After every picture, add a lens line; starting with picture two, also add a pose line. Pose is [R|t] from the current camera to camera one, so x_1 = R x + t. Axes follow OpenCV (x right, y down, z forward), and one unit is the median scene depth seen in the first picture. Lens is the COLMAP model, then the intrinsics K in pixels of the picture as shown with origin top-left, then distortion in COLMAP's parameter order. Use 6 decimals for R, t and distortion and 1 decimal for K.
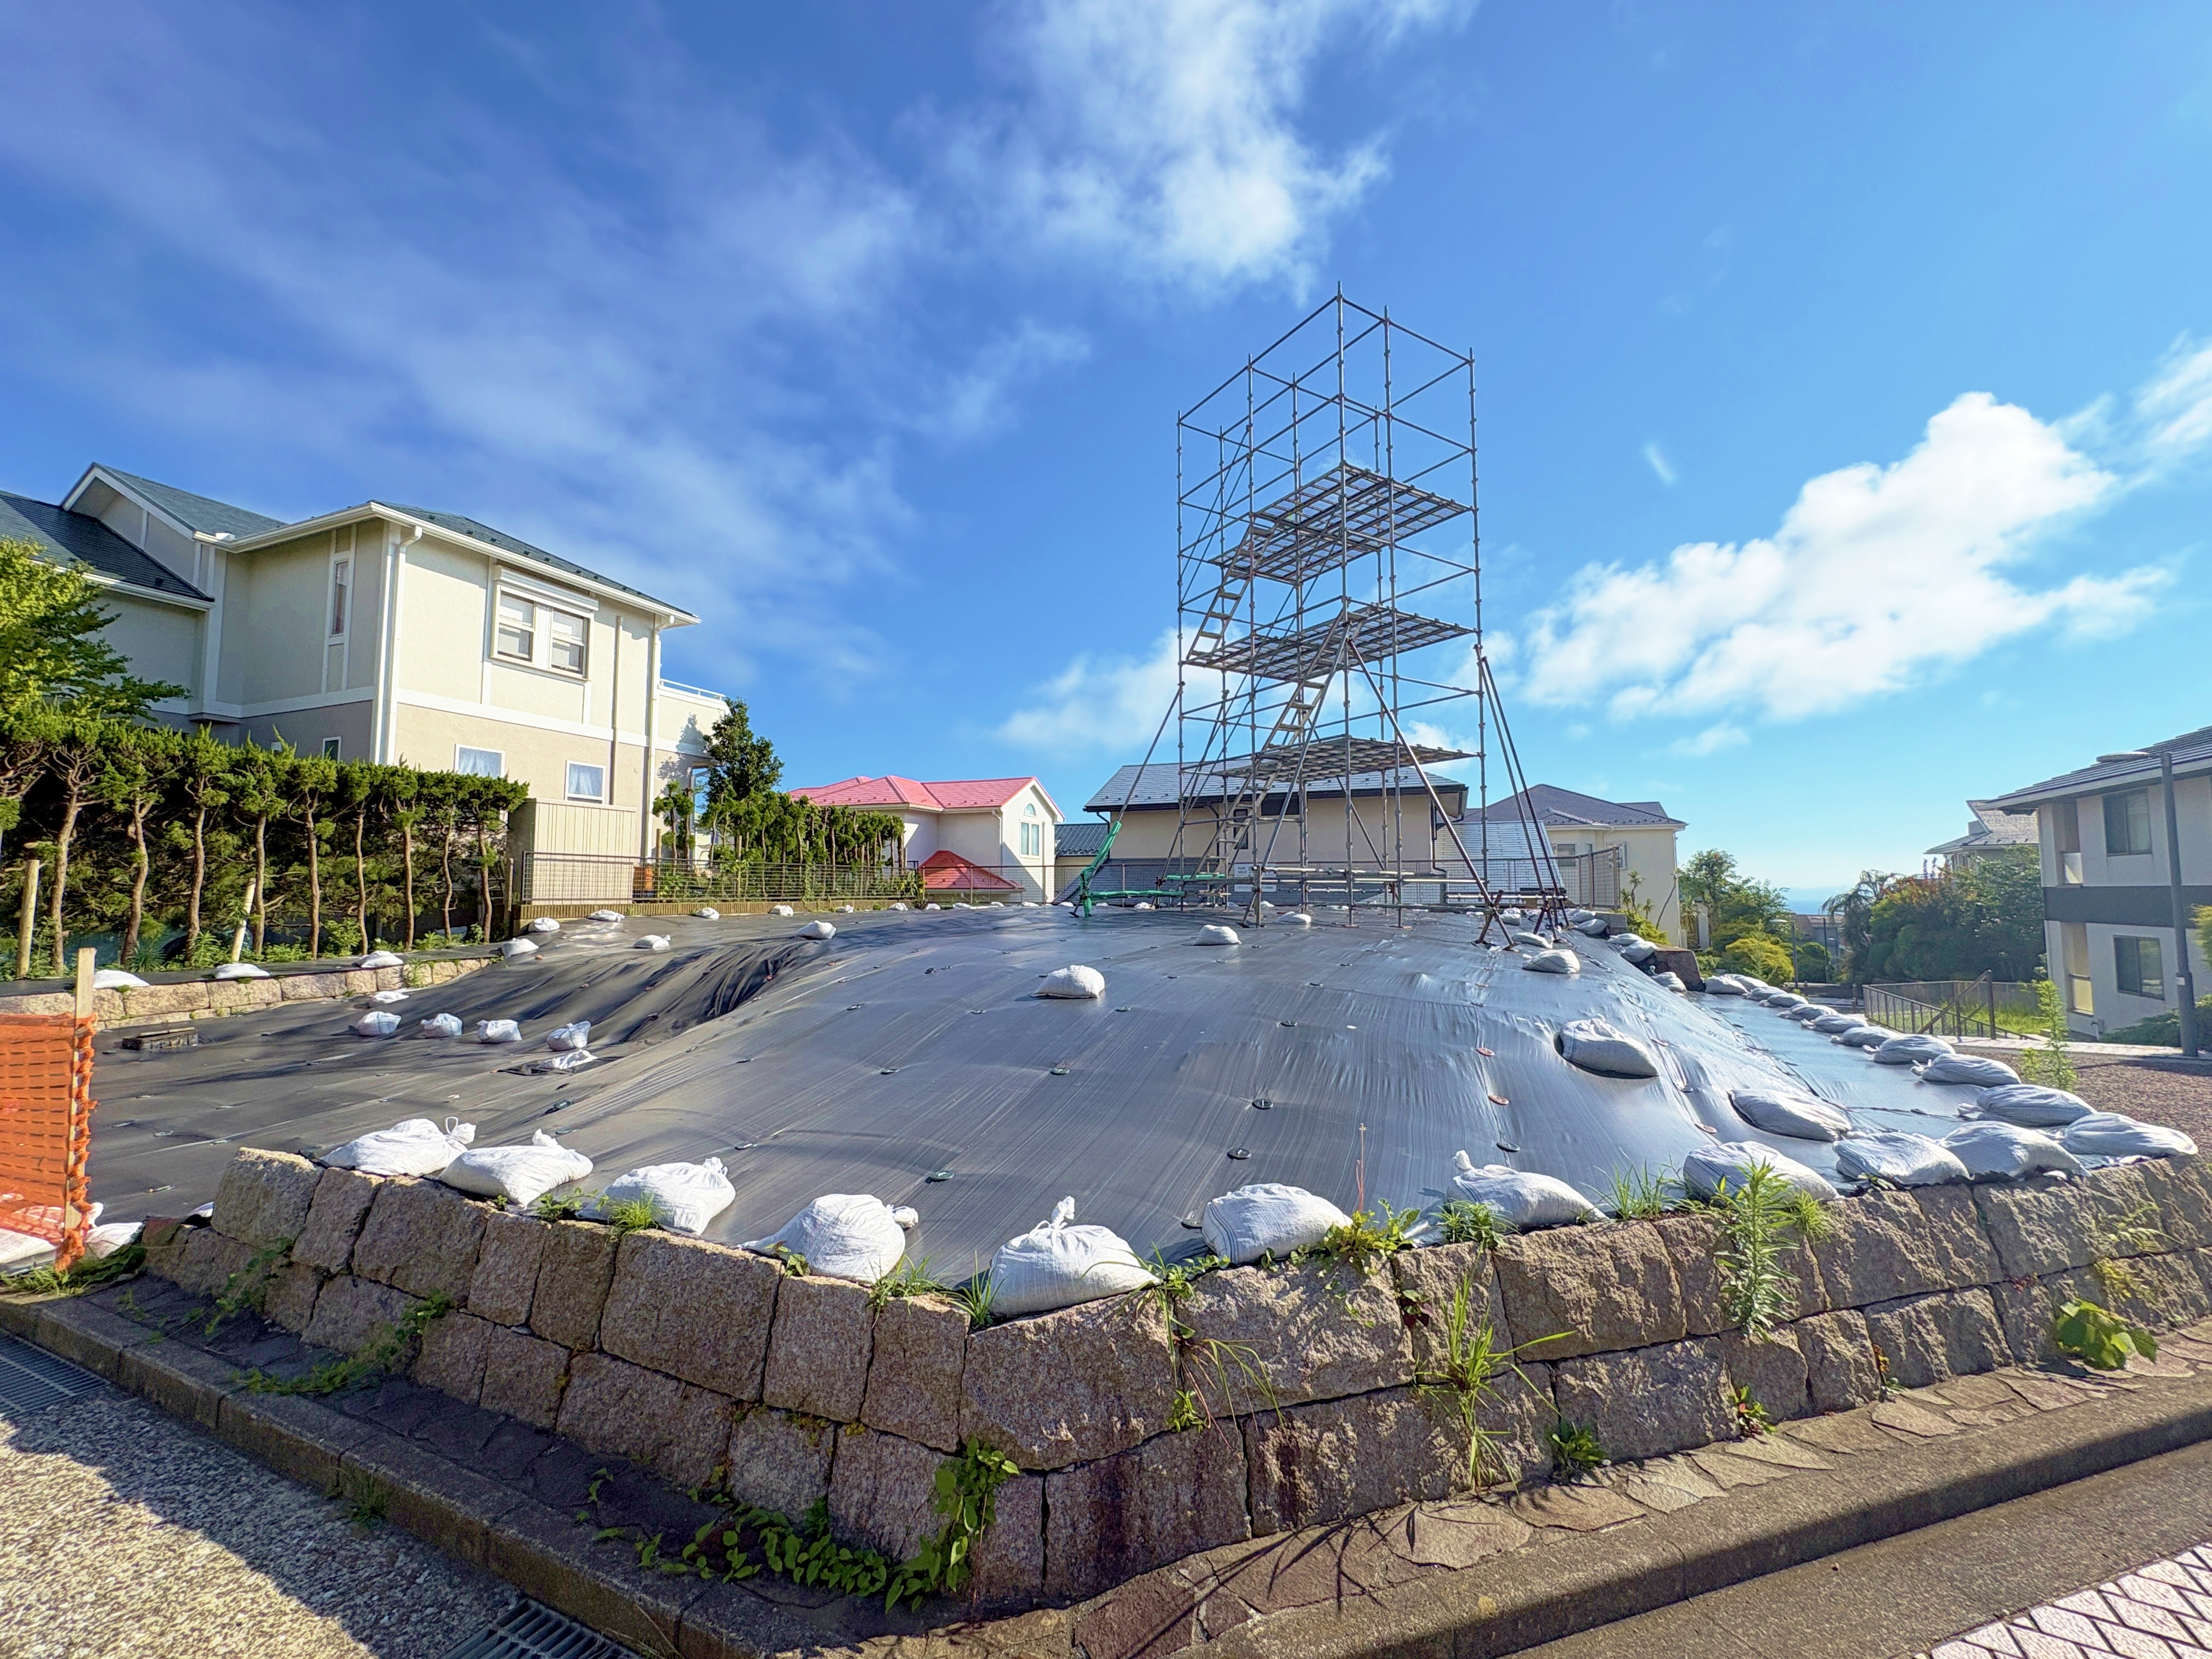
lens RADIAL K [[877.4, 0, 1106.0], [0, 877.4, 829.5], [0, 0, 1]] dist [-0.001201, 0.000232]
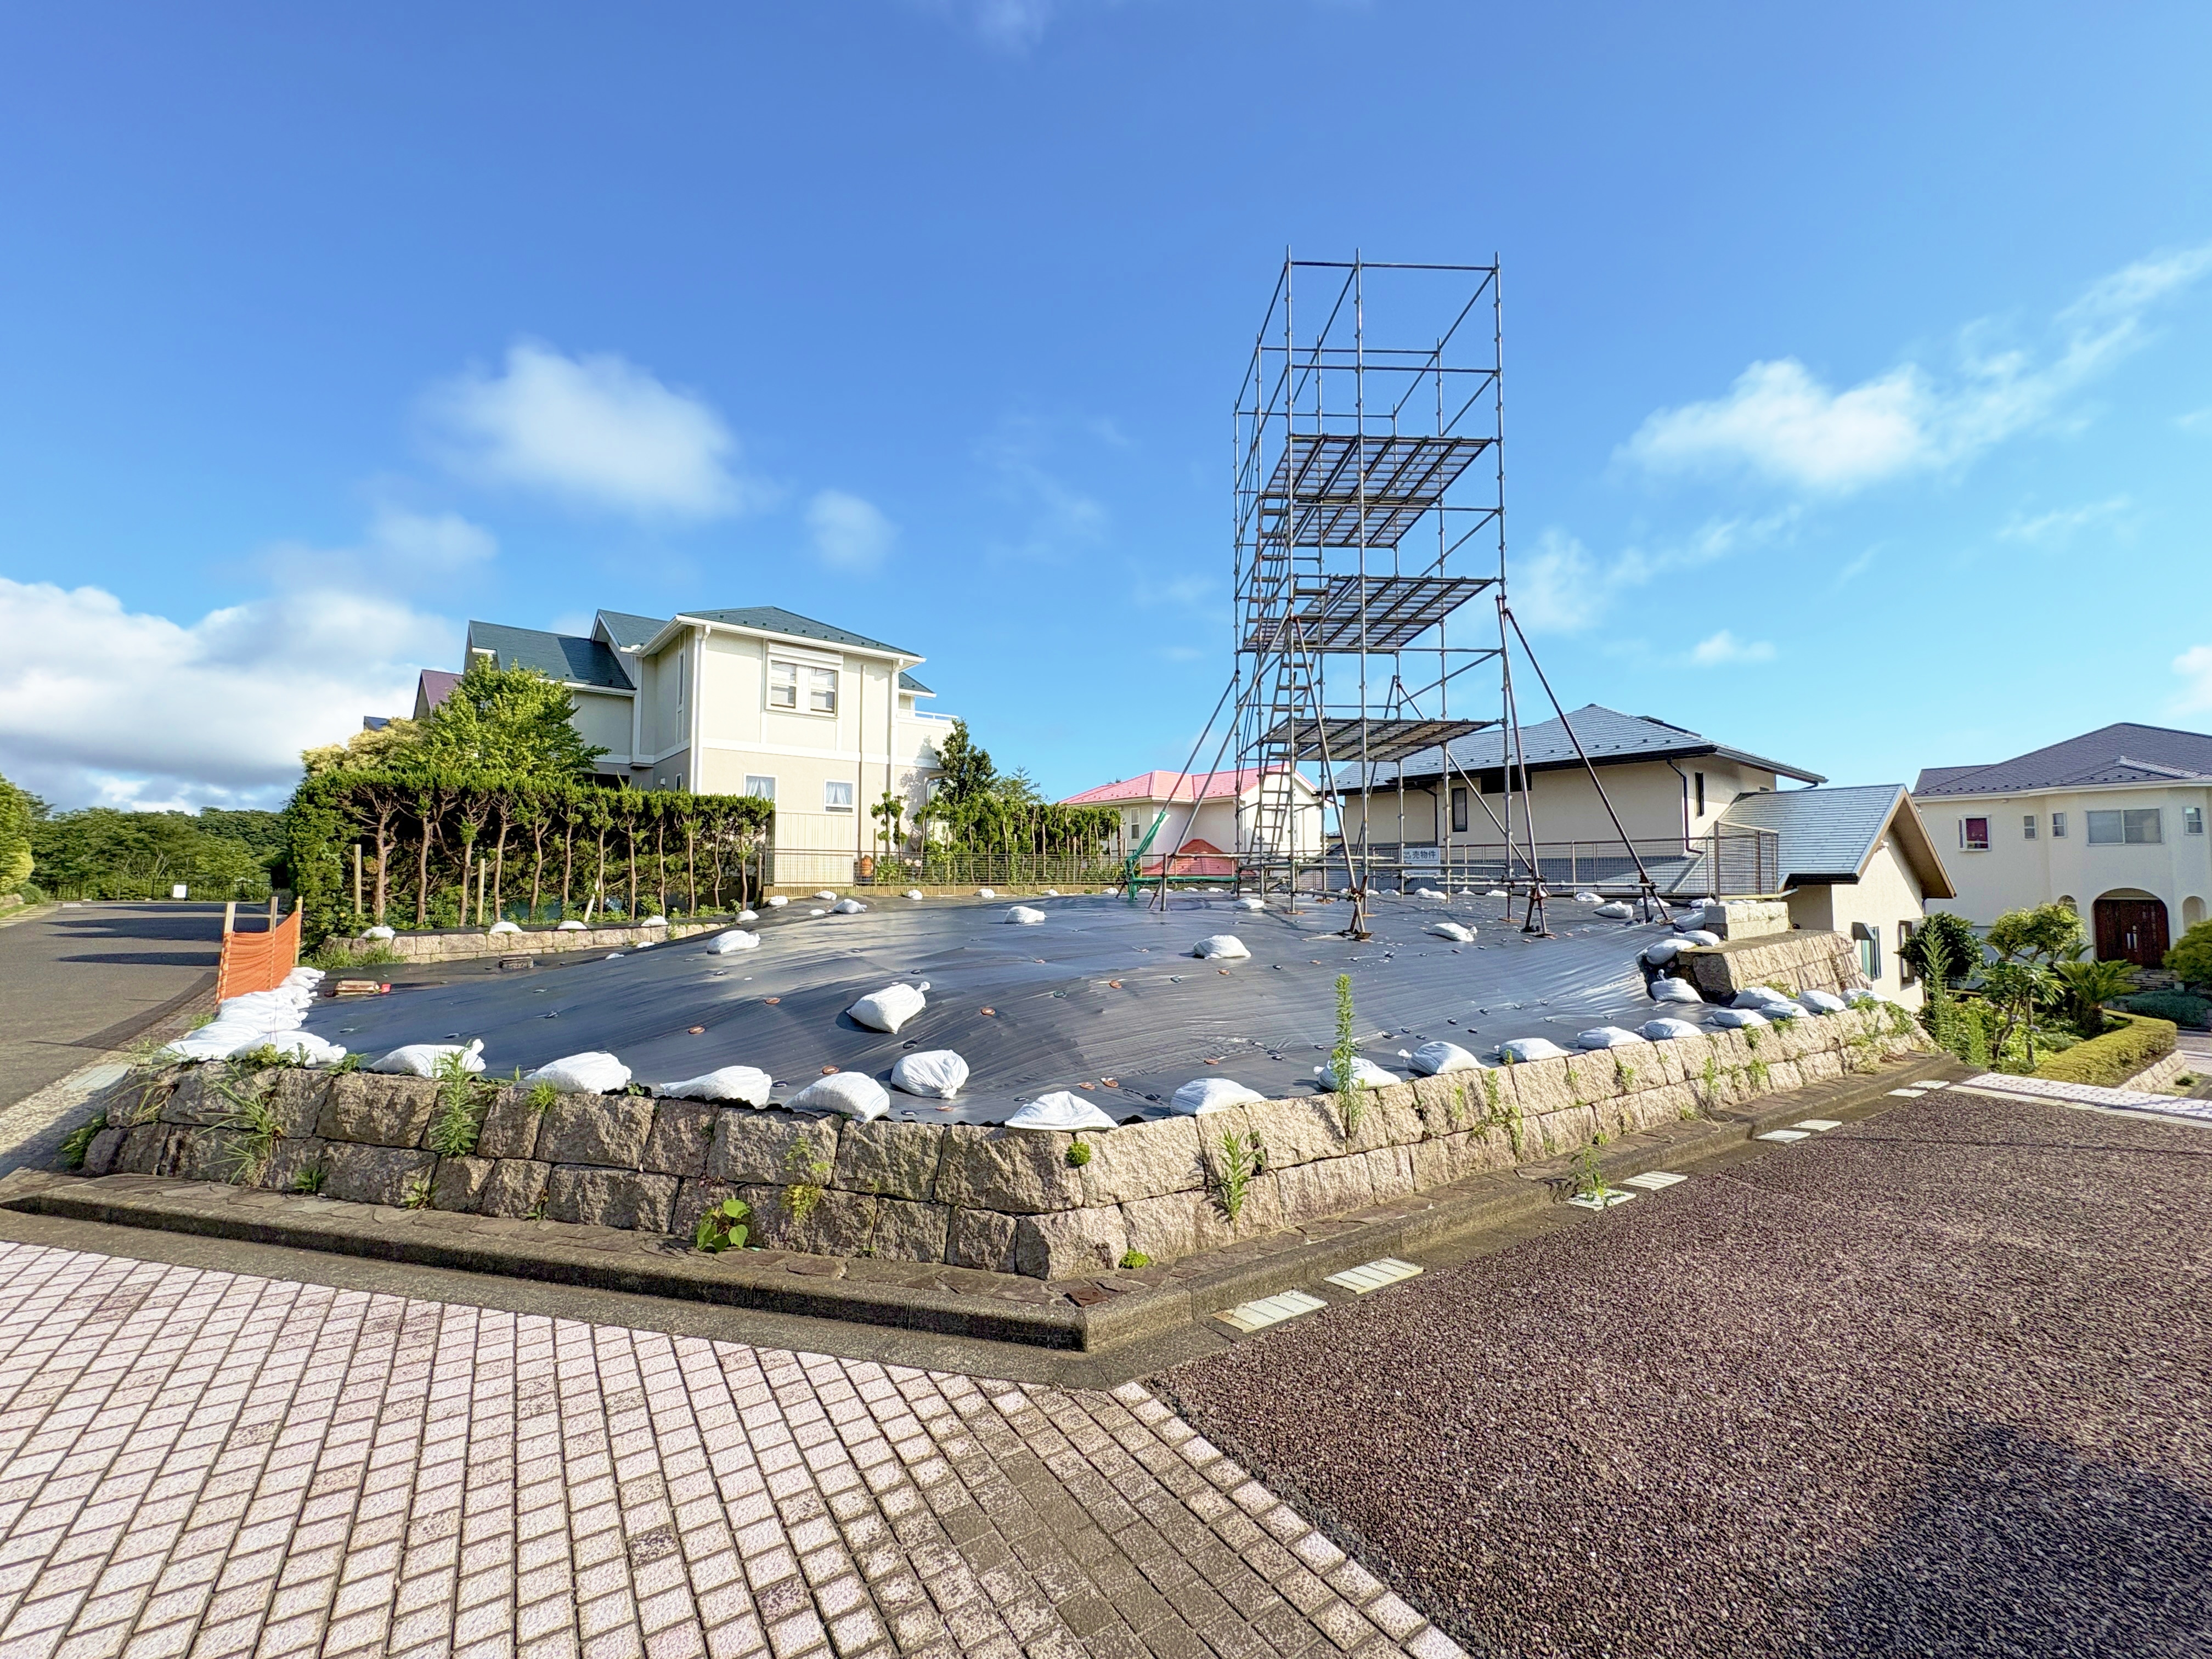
lens RADIAL K [[877.4, 0, 1106.0], [0, 877.4, 829.5], [0, 0, 1]] dist [-0.001201, 0.000232]
pose [[0.875957, -0.025626, -0.481708, 0.482333], [0.032950, 0.999434, 0.006749, 0.003745], [0.481262, -0.021784, 0.876306, 0.038122]]
